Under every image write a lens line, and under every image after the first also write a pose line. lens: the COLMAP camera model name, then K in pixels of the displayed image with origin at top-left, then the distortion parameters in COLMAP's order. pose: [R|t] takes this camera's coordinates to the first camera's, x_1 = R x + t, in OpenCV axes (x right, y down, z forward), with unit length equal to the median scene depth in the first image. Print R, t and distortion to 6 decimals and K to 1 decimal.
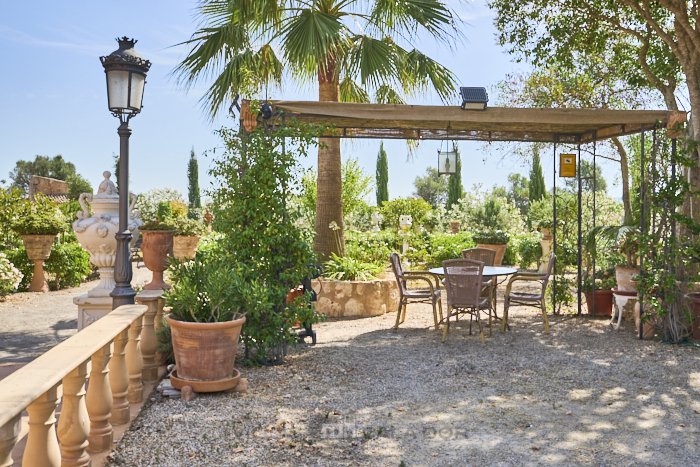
lens RADIAL K [[612.2, 0, 350.0], [0, 612.2, 233.5], [0, 0, 1]] dist [-0.001686, 0.004963]
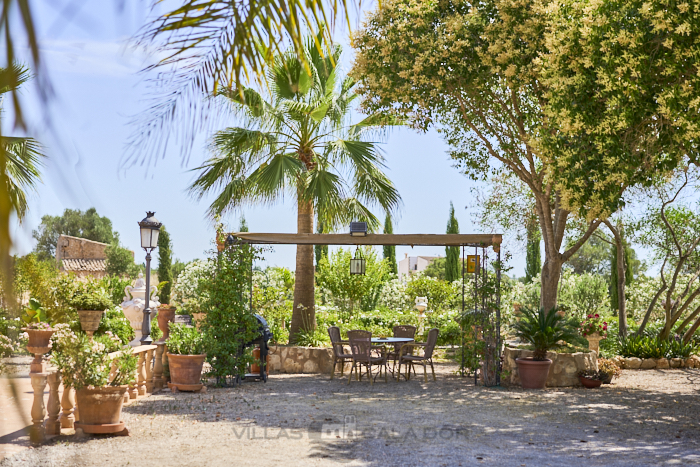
lens RADIAL K [[1084.8, 0, 349.7], [0, 1084.8, 289.1], [0, 0, 1]] dist [0.132039, -0.897511]
pose [[0.979861, 0.010911, -0.199381, 0.460915], [-0.015775, 0.999615, -0.022823, 0.001243], [0.199055, 0.025509, 0.979656, -1.097049]]
